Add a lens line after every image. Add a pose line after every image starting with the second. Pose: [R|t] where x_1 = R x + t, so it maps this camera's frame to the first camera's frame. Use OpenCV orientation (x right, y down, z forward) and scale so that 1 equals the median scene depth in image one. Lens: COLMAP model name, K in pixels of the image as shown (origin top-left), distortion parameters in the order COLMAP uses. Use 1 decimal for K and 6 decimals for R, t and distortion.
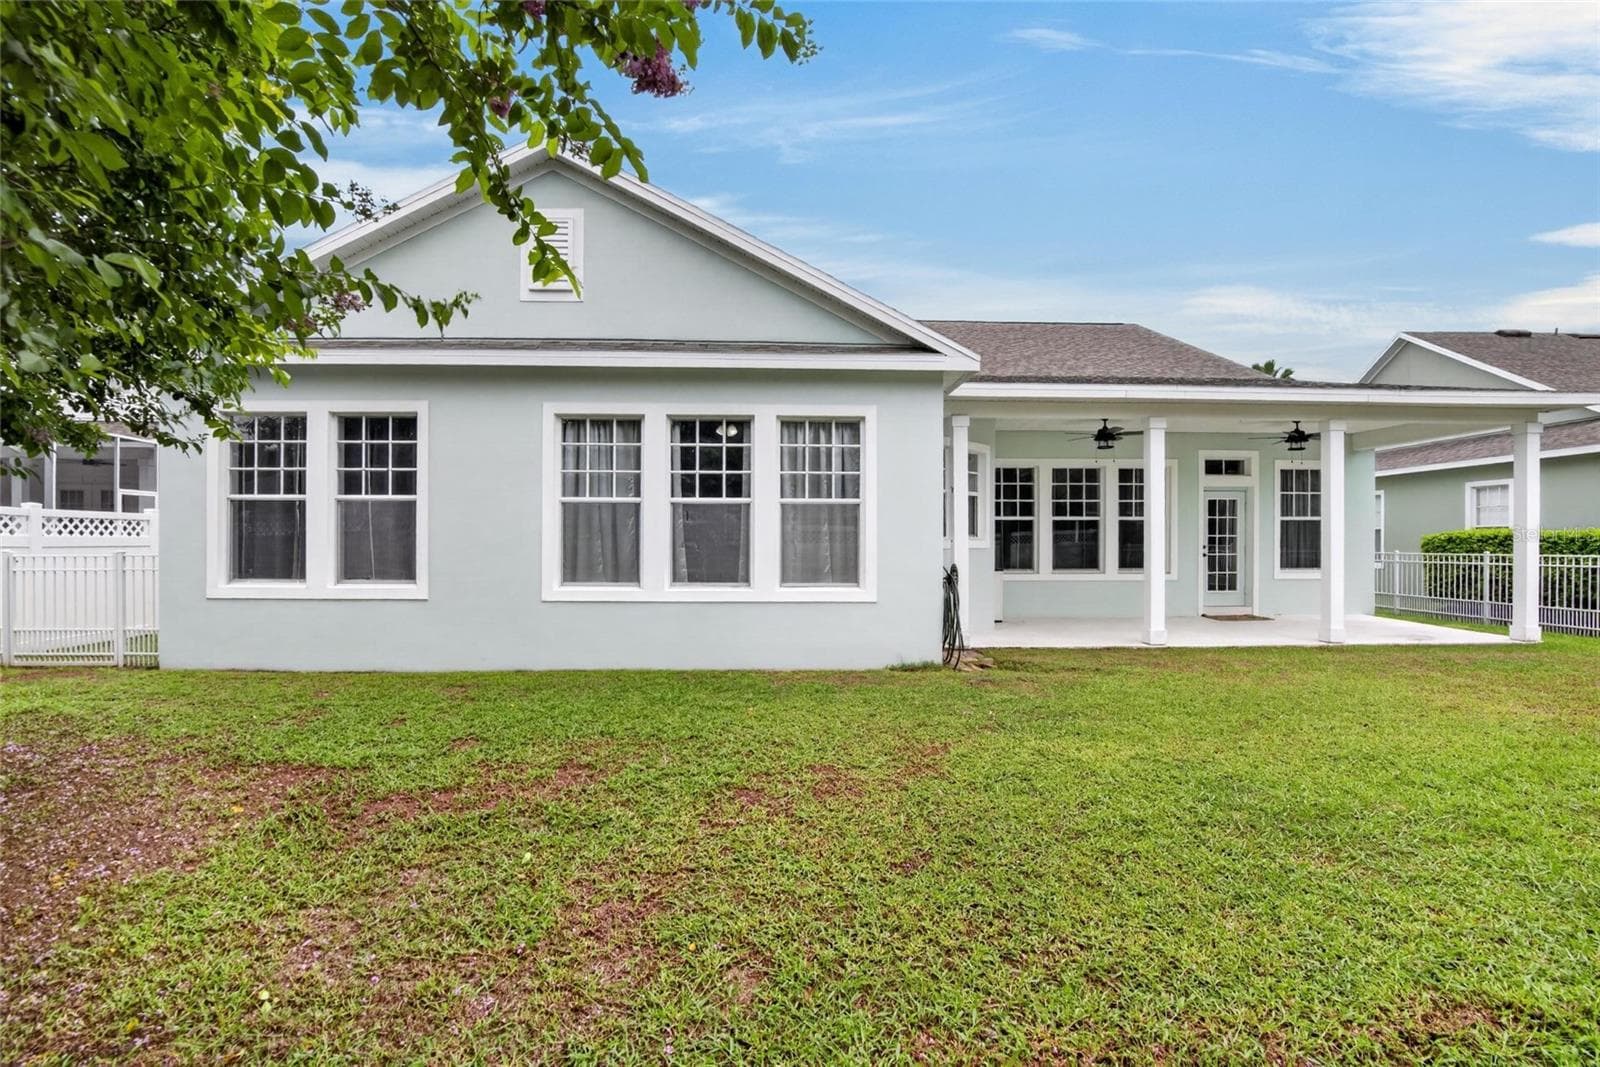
lens RADIAL K [[745.5, 0, 799.2], [0, 745.5, 538.4], [0, 0, 1]] dist [-0.023894, 0.000928]
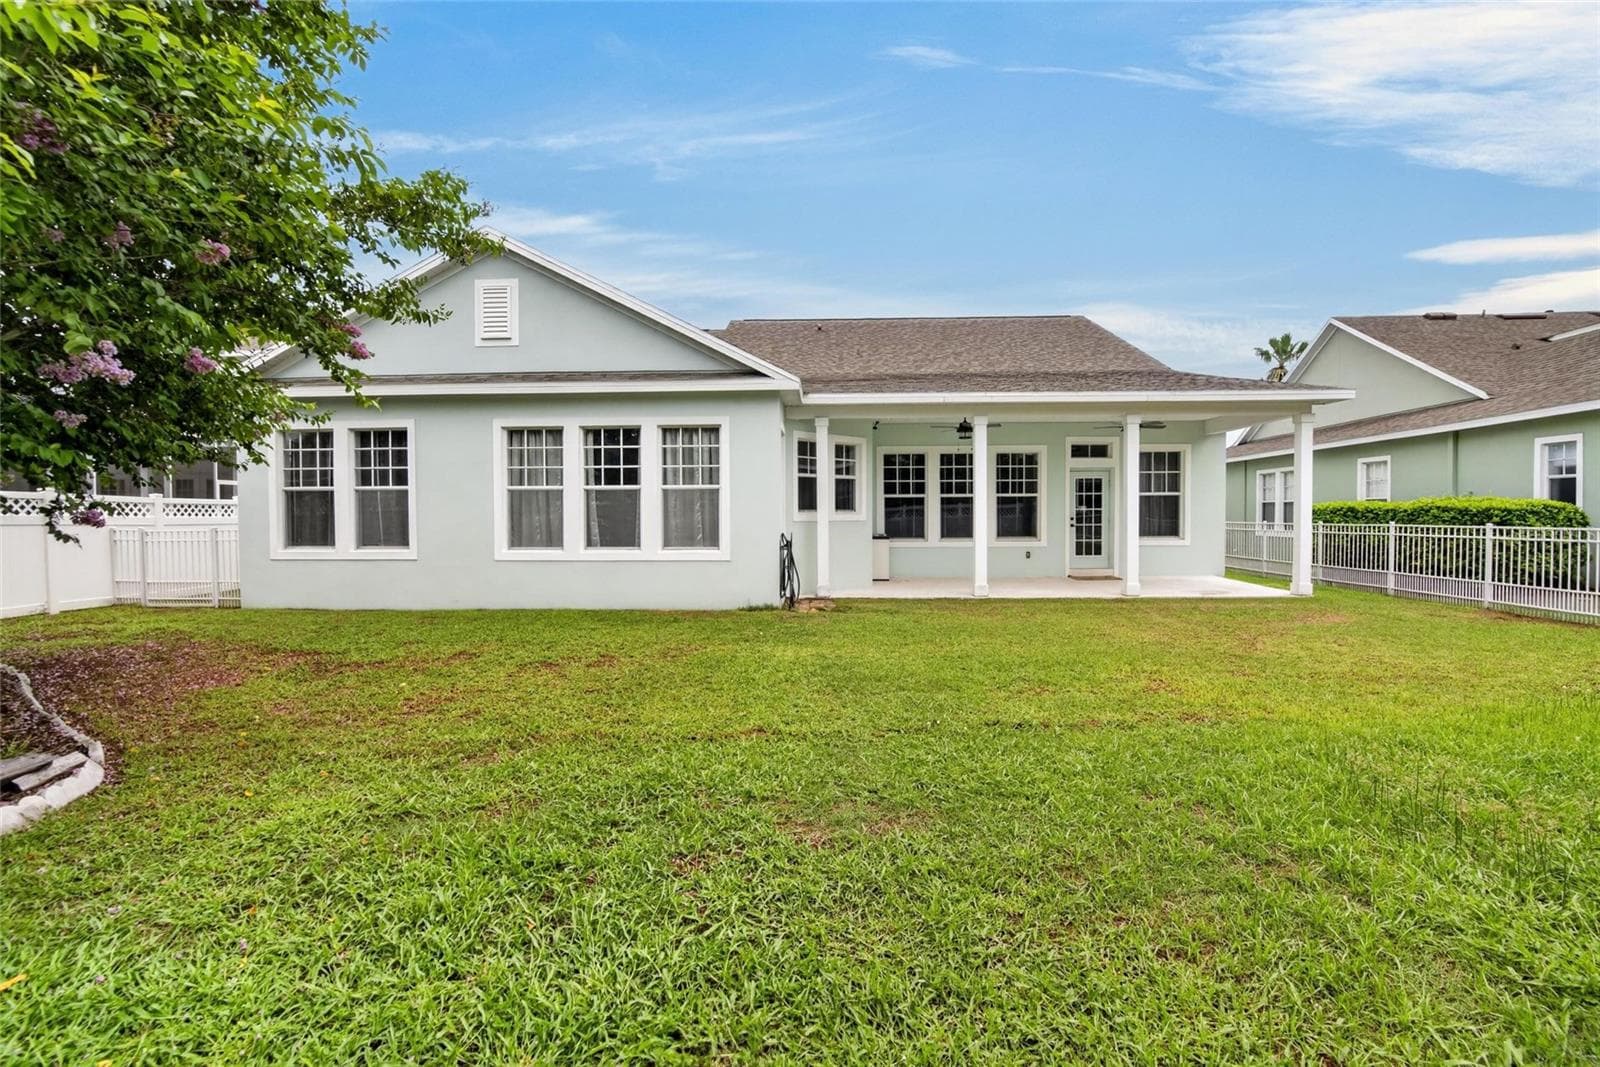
lens RADIAL K [[727.8, 0, 793.4], [0, 727.8, 534.0], [0, 0, 1]] dist [-0.028176, -0.000196]
pose [[0.996709, -0.005723, -0.080865, 0.319278], [0.007977, 0.999588, 0.027572, 0.000926], [0.080674, -0.028126, 0.996344, -0.307519]]
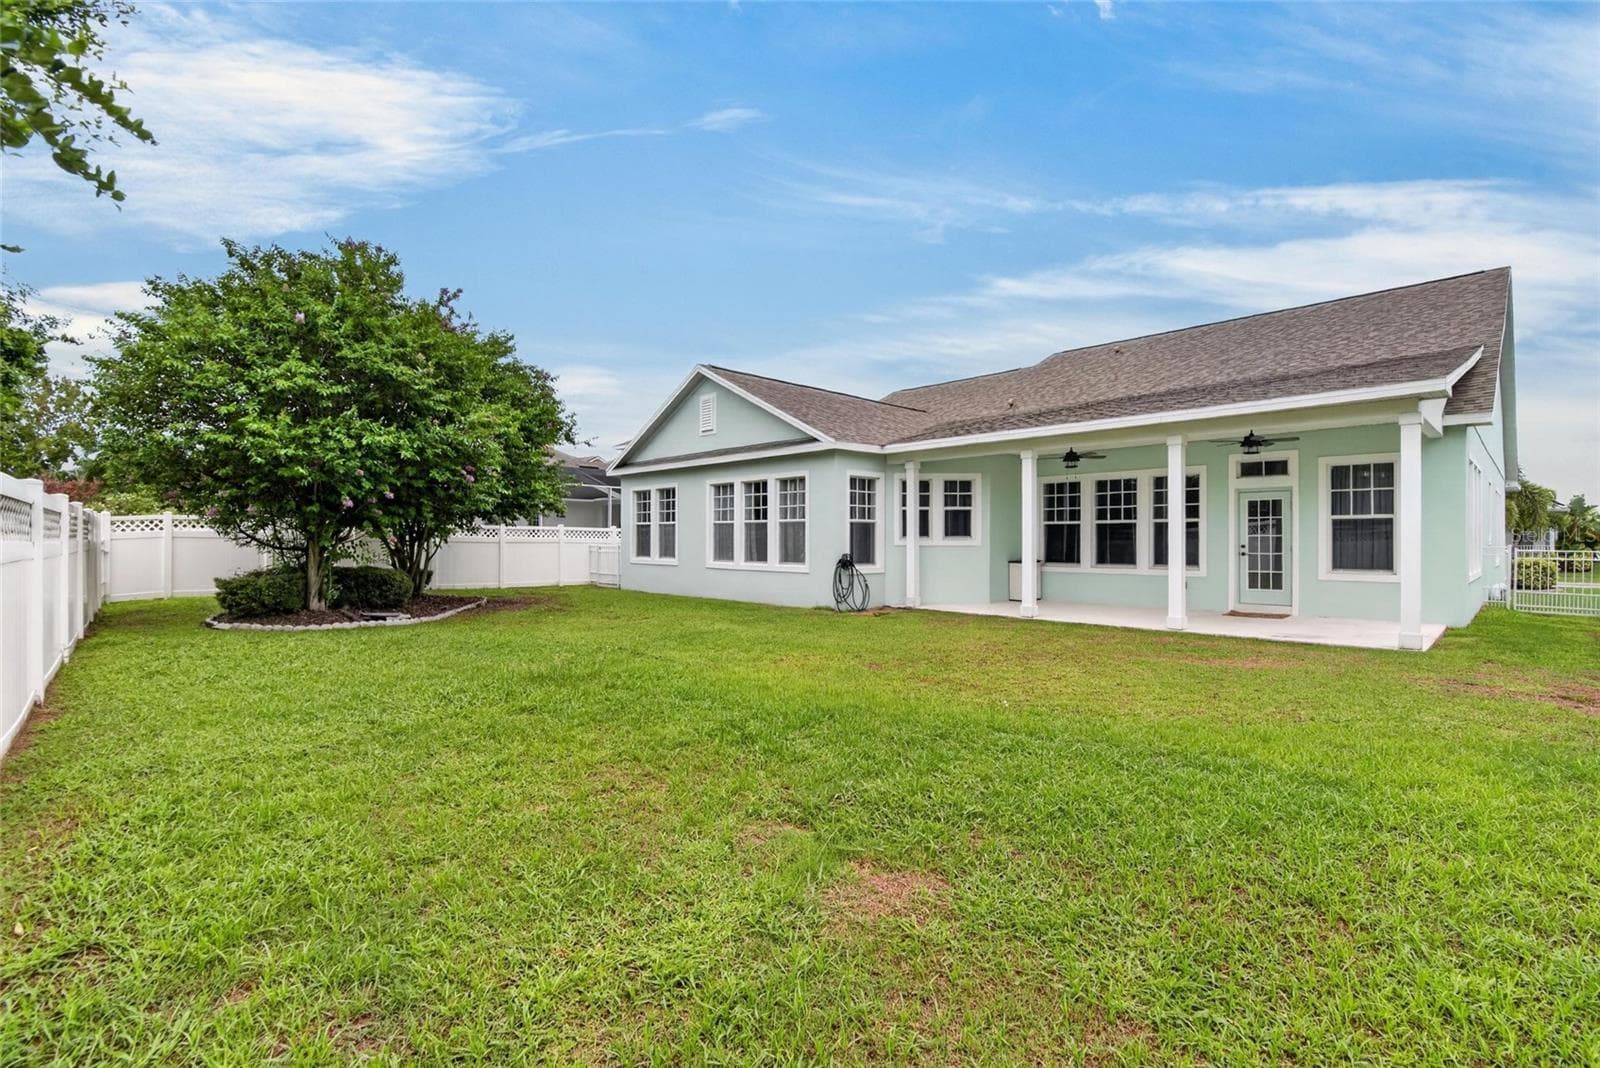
lens RADIAL K [[727.8, 0, 793.4], [0, 727.8, 534.5], [0, 0, 1]] dist [-0.028176, -0.000196]
pose [[0.652054, -0.009034, -0.758119, 1.468248], [0.002355, 0.999948, -0.009890, 0.006026], [0.758169, 0.004663, 0.652042, -0.233892]]
